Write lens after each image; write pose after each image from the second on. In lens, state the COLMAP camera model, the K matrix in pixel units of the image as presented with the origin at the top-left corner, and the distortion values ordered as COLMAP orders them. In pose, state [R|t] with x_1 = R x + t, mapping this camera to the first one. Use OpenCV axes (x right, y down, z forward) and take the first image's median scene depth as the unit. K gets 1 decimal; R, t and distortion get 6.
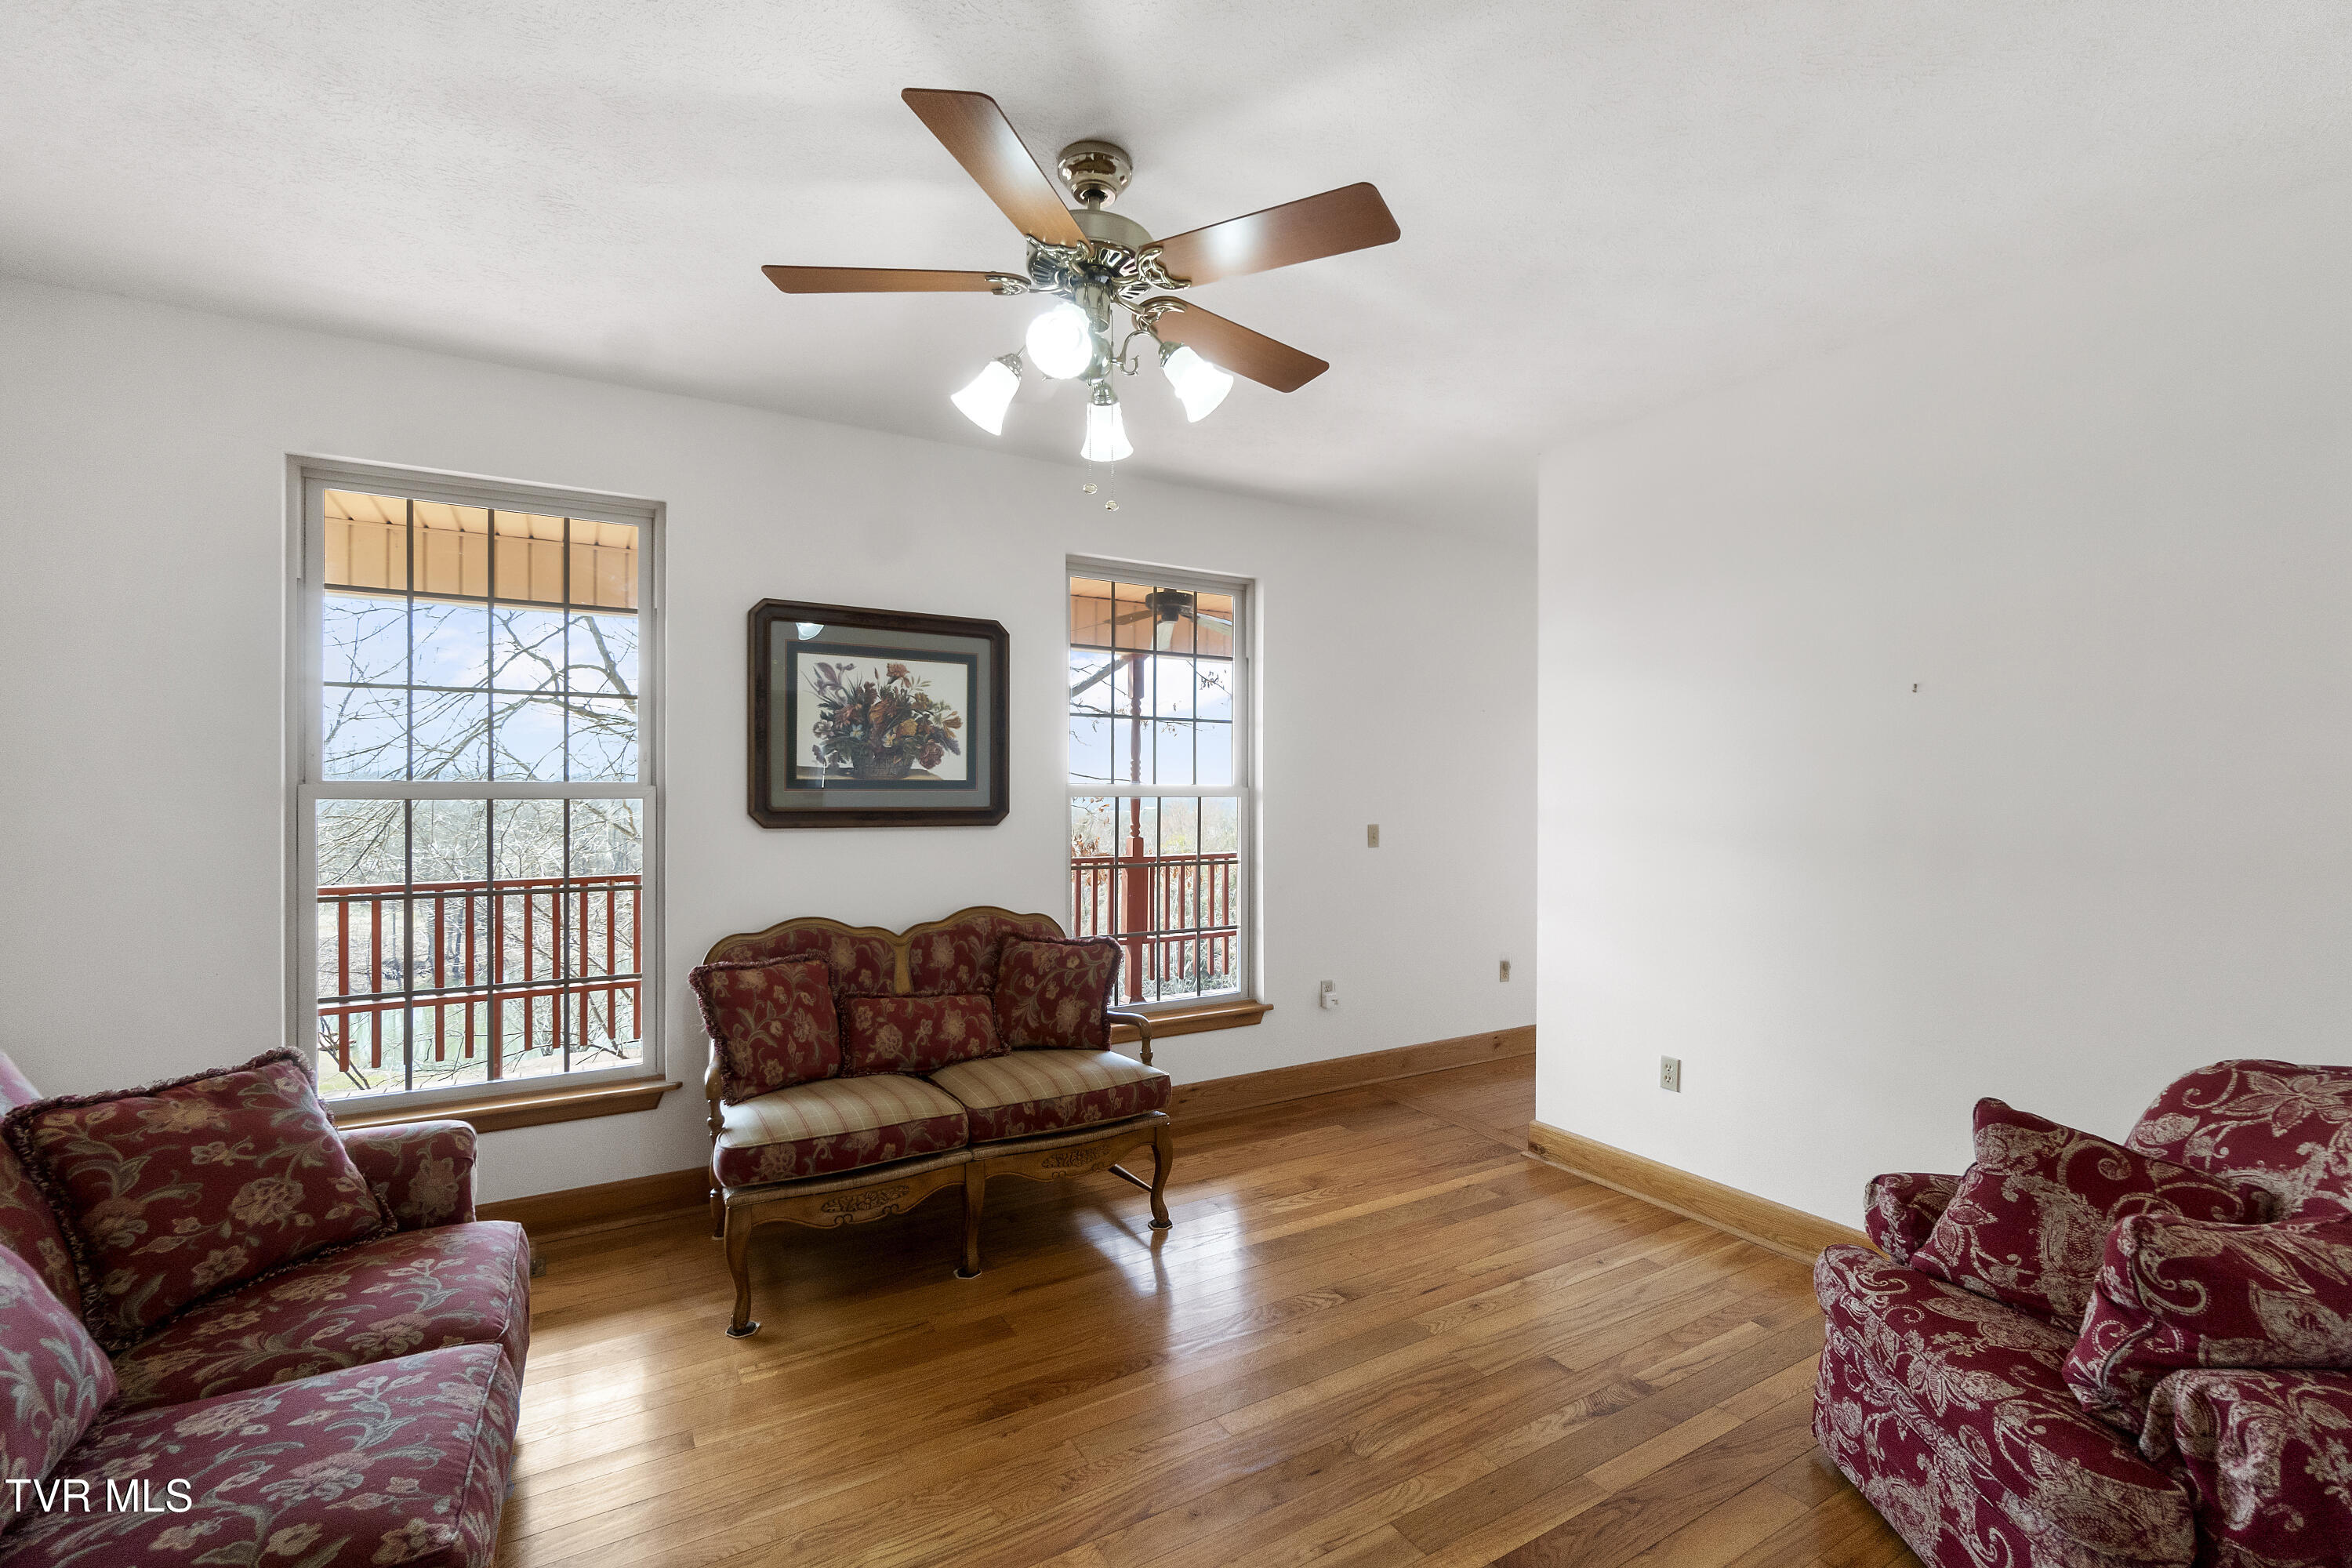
lens RADIAL K [[1028.9, 0, 1184.6], [0, 1028.9, 777.8], [0, 0, 1]] dist [-0.011211, -0.000275]
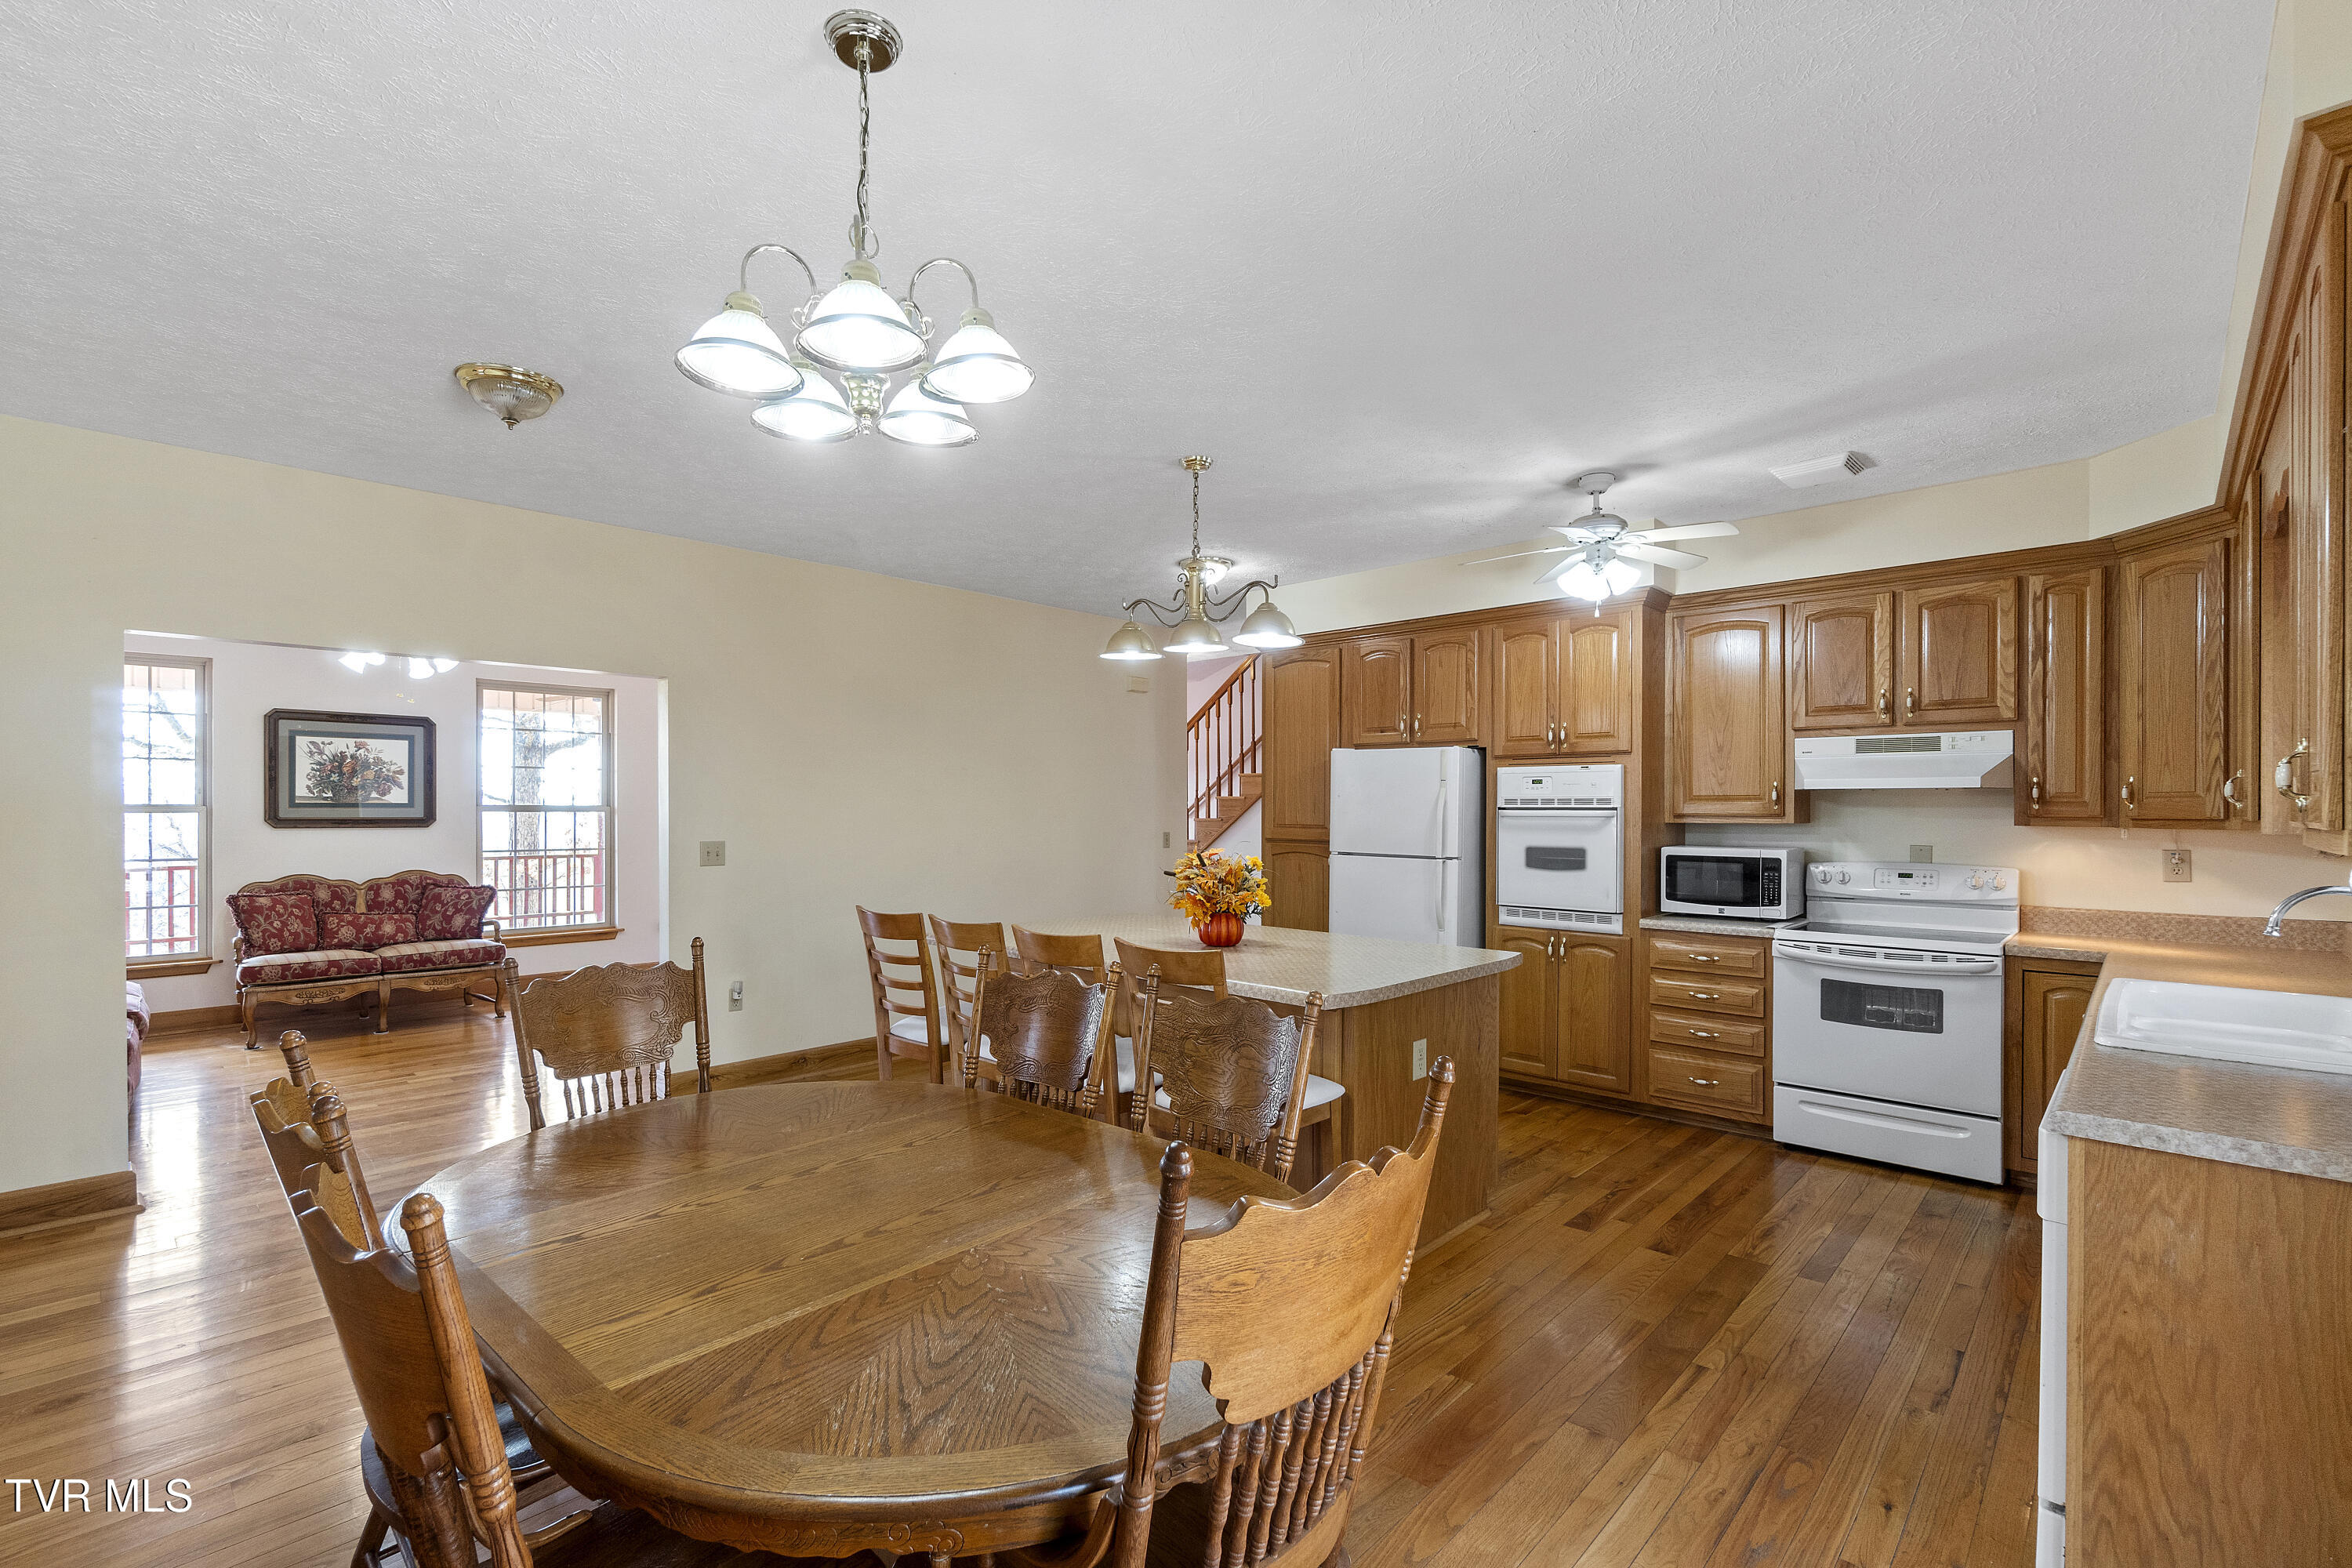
lens RADIAL K [[1028.9, 0, 1170.5], [0, 1028.9, 799.4], [0, 0, 1]] dist [-0.011211, -0.000275]
pose [[0.960977, 0.000935, 0.276627, 0.653974], [-0.001479, 0.999997, 0.001759, -0.010004], [-0.276624, -0.002099, 0.960976, -1.258837]]
